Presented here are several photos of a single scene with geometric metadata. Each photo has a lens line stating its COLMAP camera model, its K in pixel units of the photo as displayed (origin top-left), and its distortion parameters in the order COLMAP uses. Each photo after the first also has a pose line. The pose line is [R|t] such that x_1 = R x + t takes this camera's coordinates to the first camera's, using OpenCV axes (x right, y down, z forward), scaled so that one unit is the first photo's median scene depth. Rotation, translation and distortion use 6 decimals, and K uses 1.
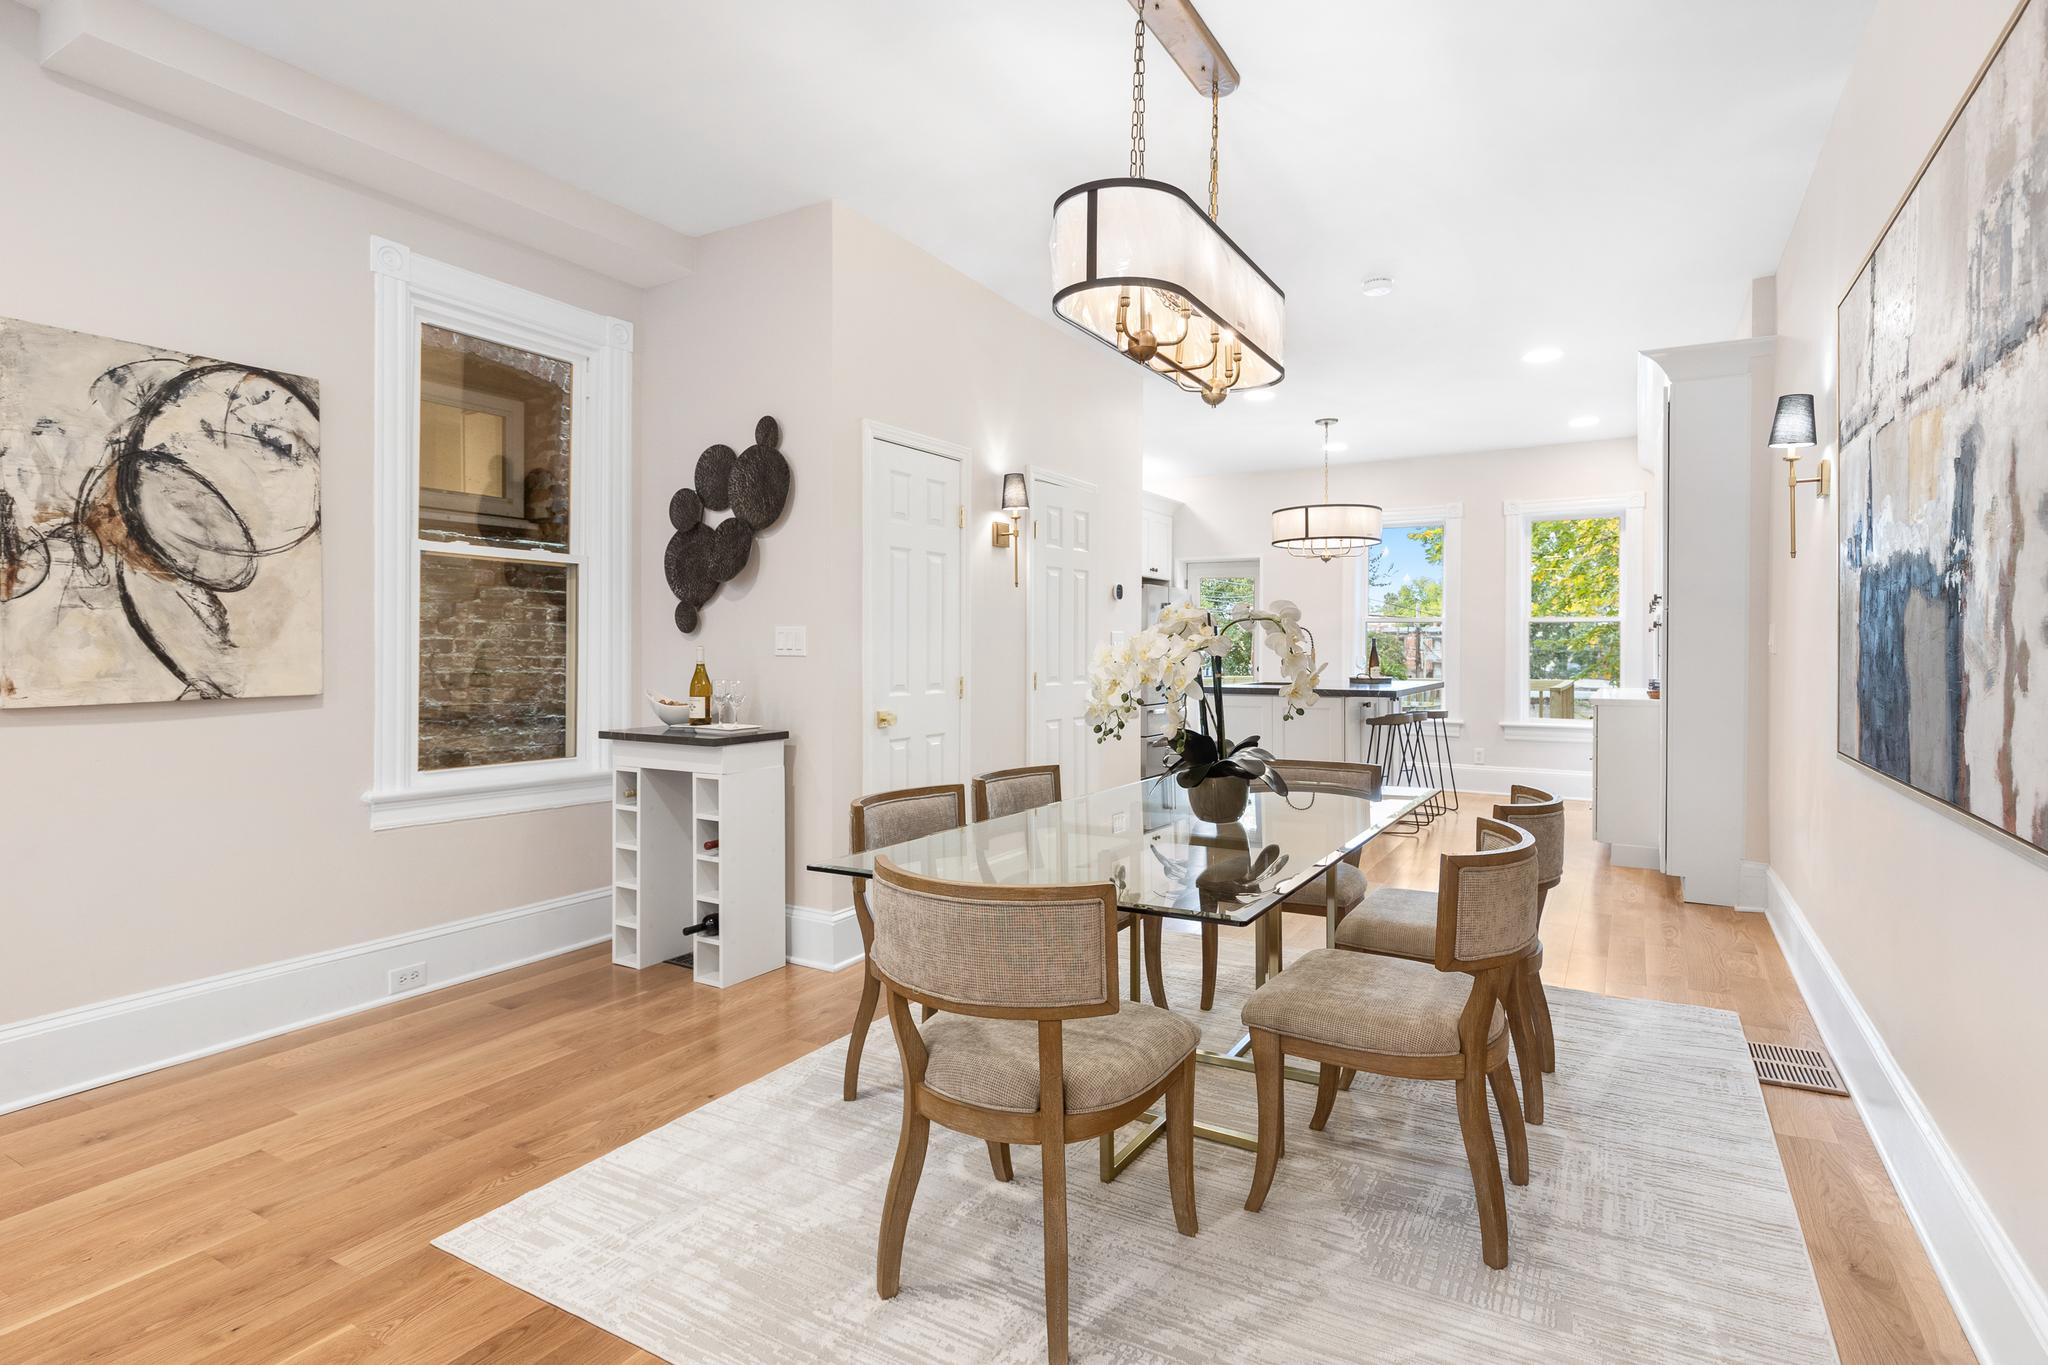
lens RADIAL K [[1031.9, 0, 1034.4], [0, 1031.9, 652.4], [0, 0, 1]] dist [-0.001436, -0.000163]
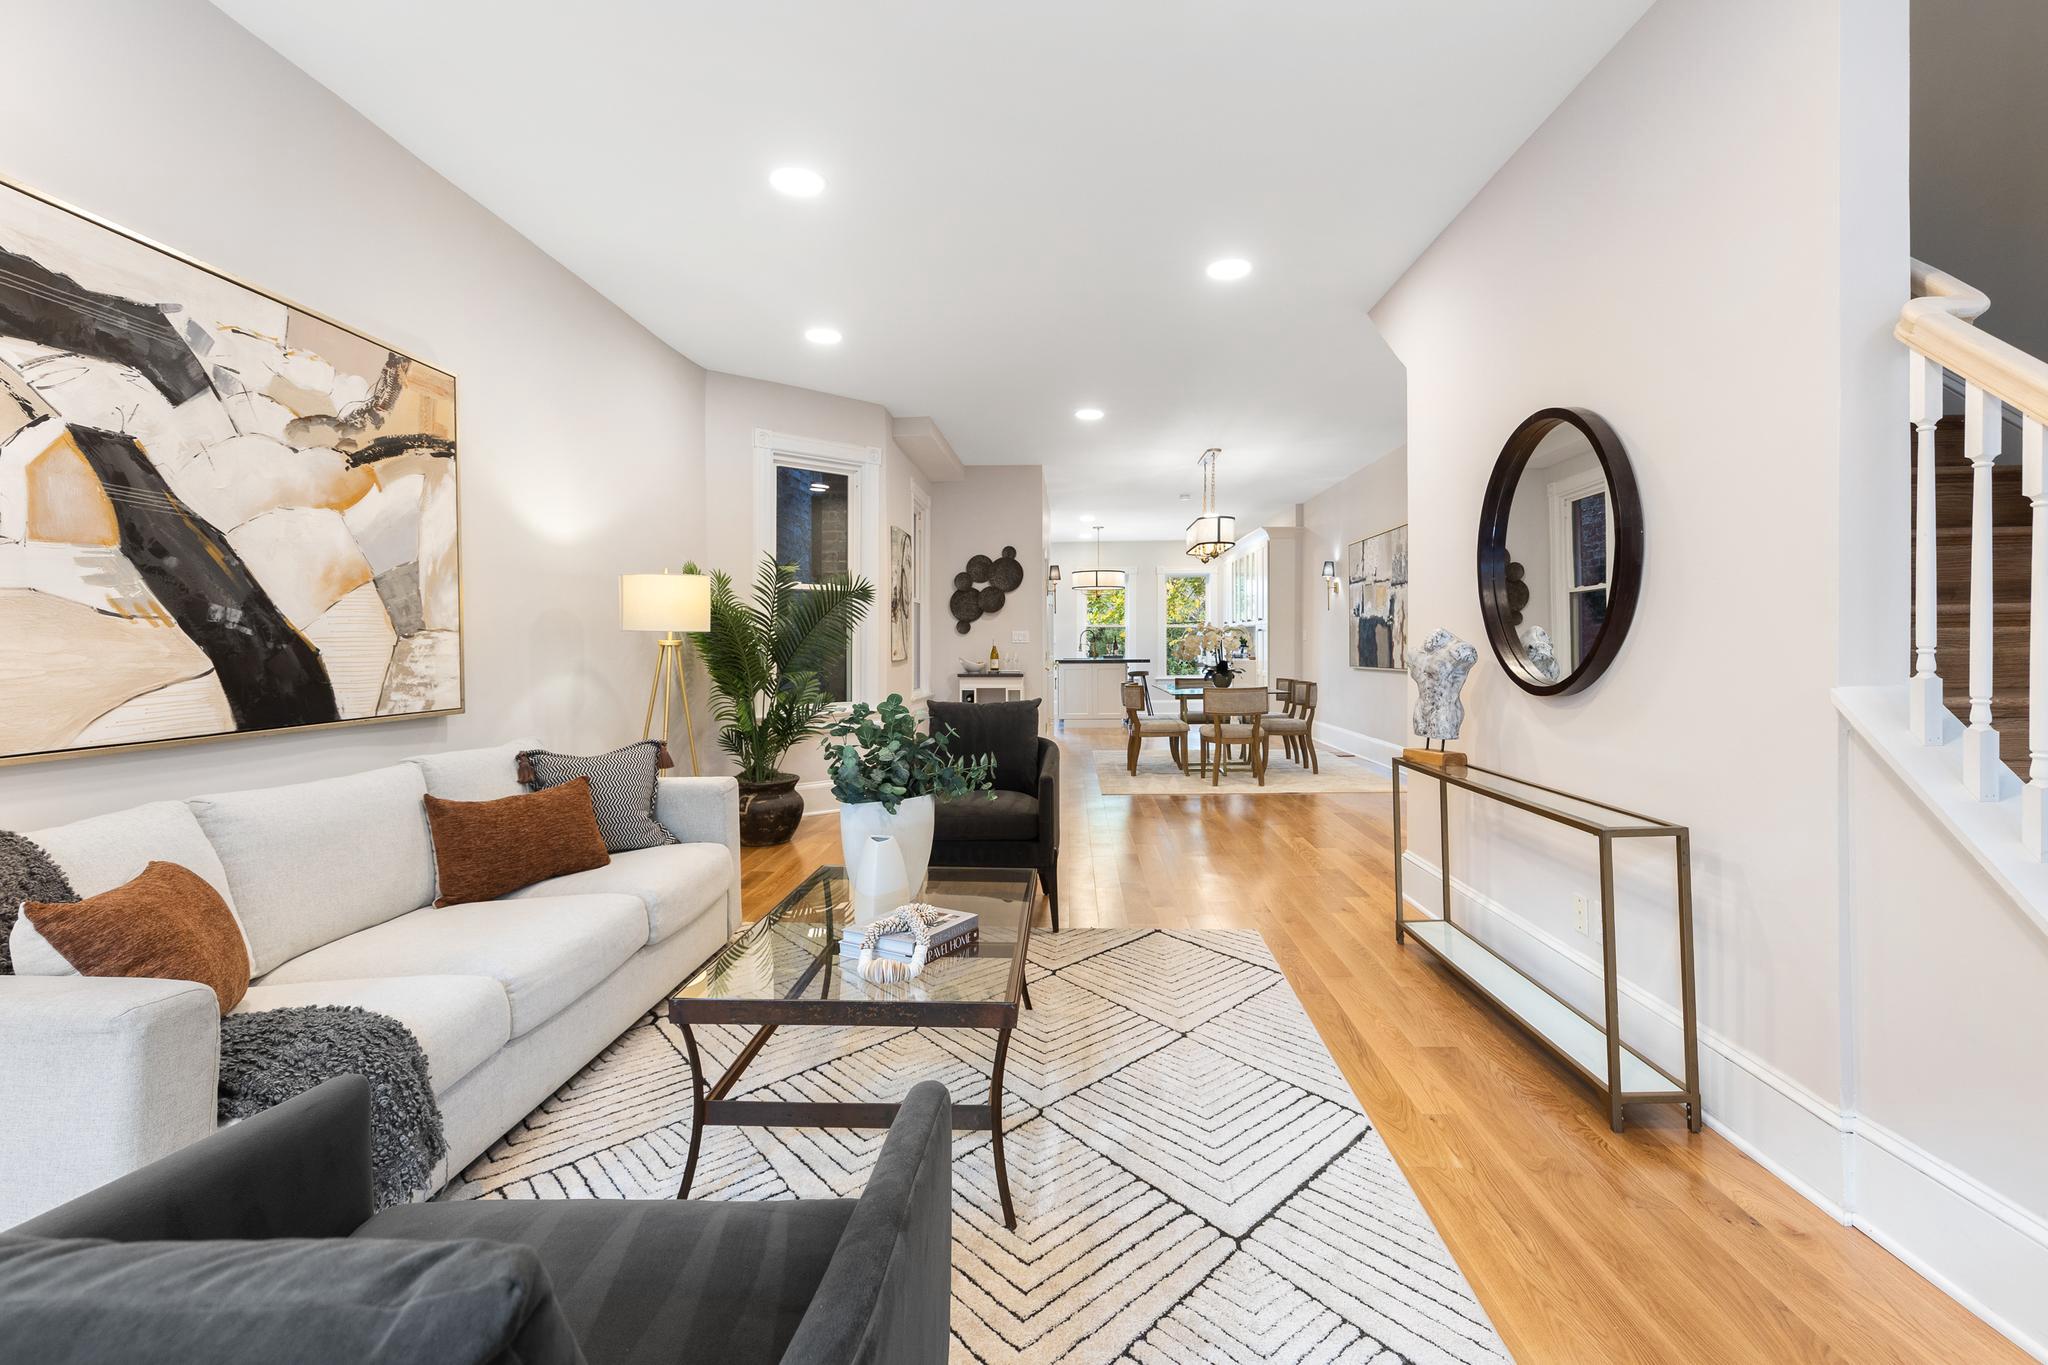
lens RADIAL K [[930.8, 0, 1030.8], [0, 930.8, 650.5], [0, 0, 1]] dist [0.001047, 0.000144]
pose [[0.882193, -0.012238, 0.470728, -1.277060], [0.010731, 0.999925, 0.005885, 0.007821], [-0.470765, -0.000140, 0.882259, -0.999383]]
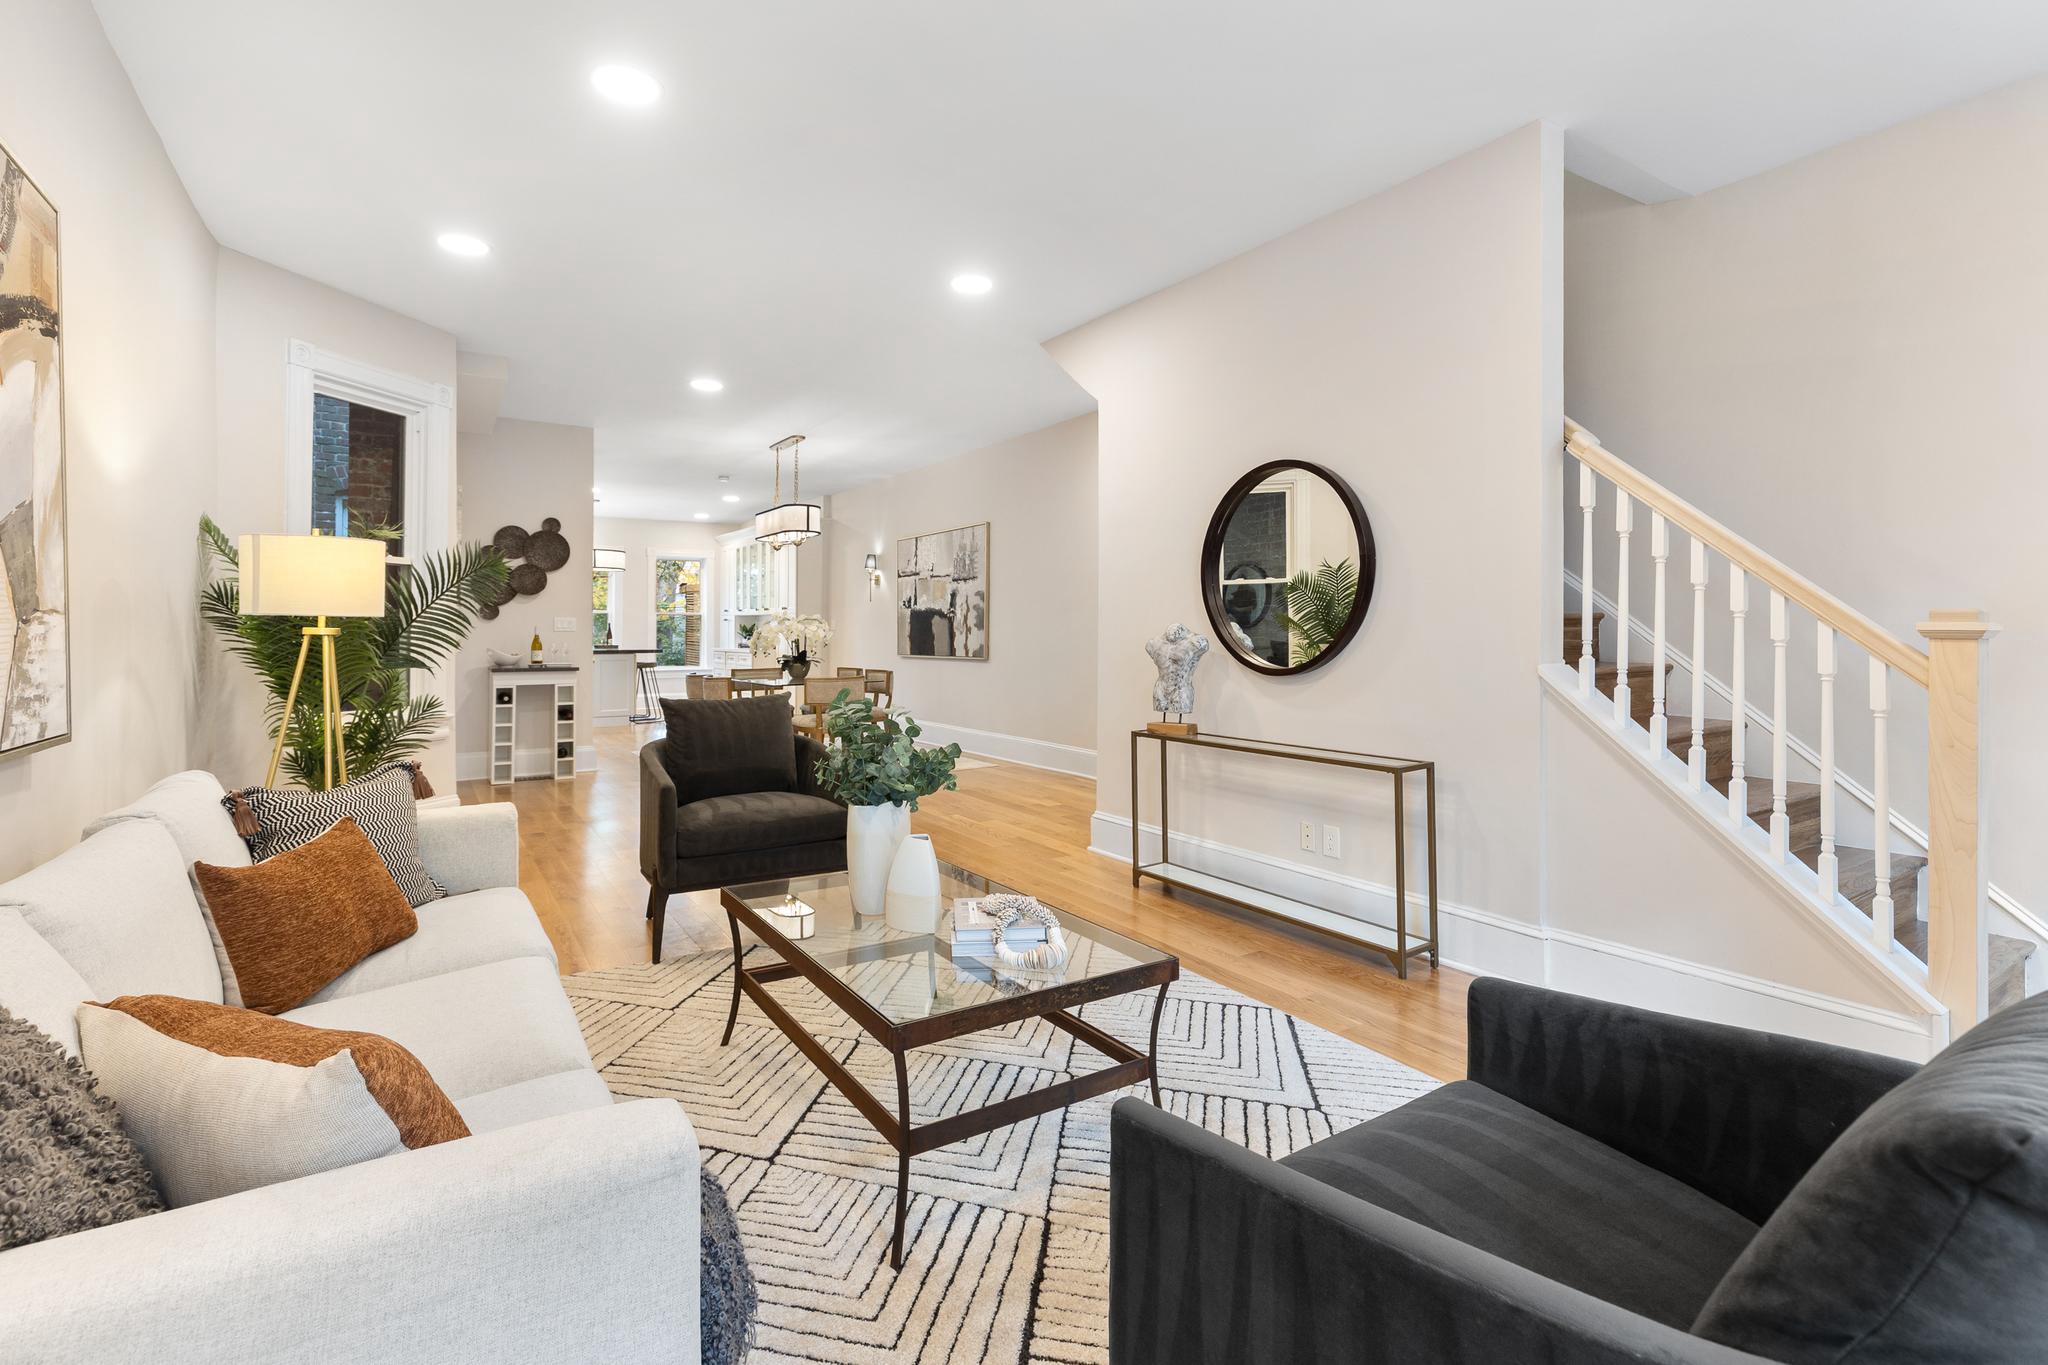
lens RADIAL K [[954.2, 0, 1021.3], [0, 954.2, 633.0], [0, 0, 1]] dist [0.018929, -0.013615]
pose [[0.447293, -0.006375, 0.894365, -1.596220], [0.004763, 0.999977, 0.004745, 0.001272], [-0.894375, 0.002138, 0.447313, -0.739930]]
